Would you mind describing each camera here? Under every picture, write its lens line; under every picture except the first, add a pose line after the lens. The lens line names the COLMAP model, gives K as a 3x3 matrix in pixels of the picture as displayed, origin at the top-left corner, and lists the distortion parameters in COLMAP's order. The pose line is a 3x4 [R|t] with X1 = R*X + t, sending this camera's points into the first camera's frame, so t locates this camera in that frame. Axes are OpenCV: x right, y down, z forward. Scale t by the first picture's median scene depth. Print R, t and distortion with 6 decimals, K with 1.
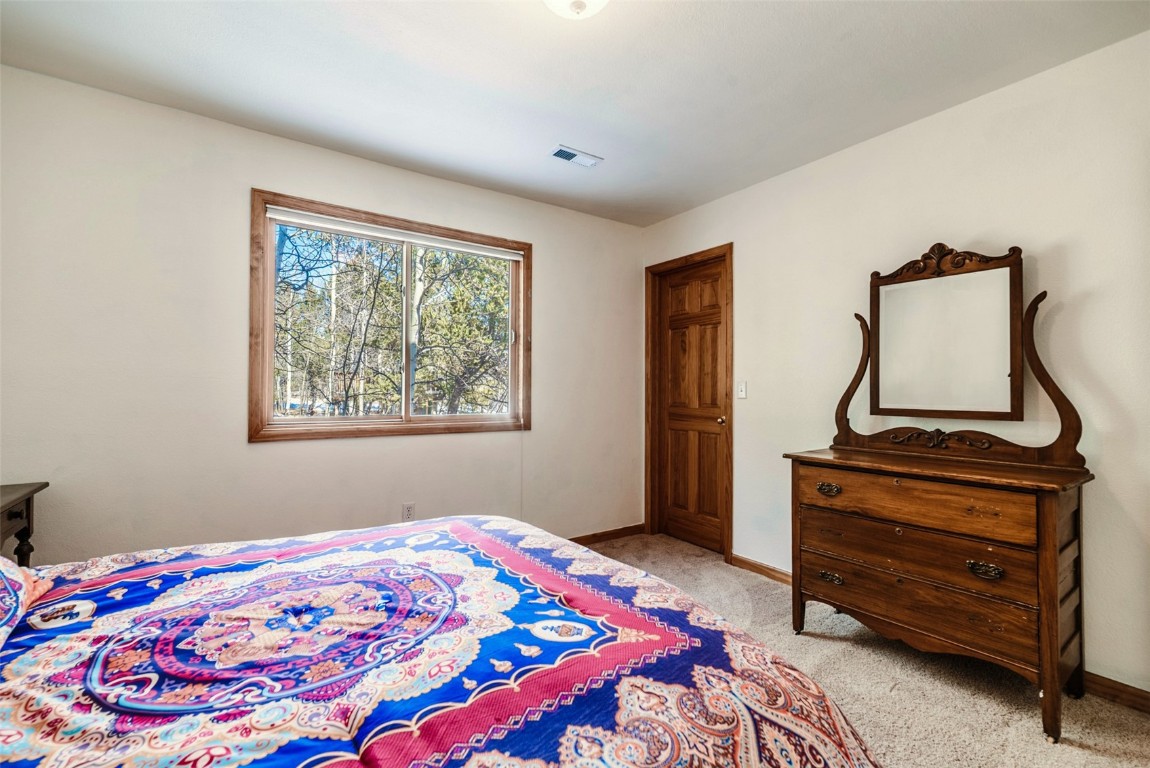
lens RADIAL K [[490.3, 0, 575.0], [0, 490.3, 384.0], [0, 0, 1]] dist [0.001302, 0.000191]
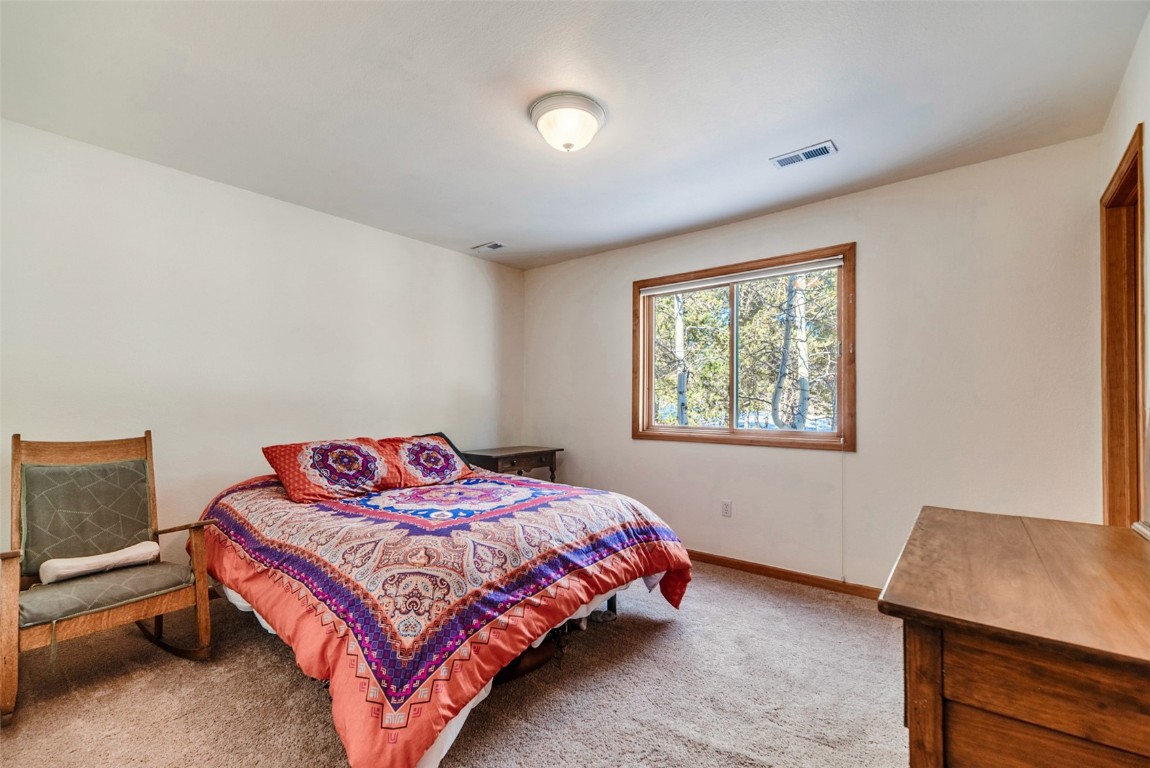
lens RADIAL K [[490.3, 0, 575.0], [0, 490.3, 384.0], [0, 0, 1]] dist [0.001302, 0.000191]
pose [[0.293816, -0.044501, -0.954825, 0.824566], [0.012317, 0.999009, -0.042770, 0.006673], [0.955782, 0.000806, 0.294073, 0.337581]]
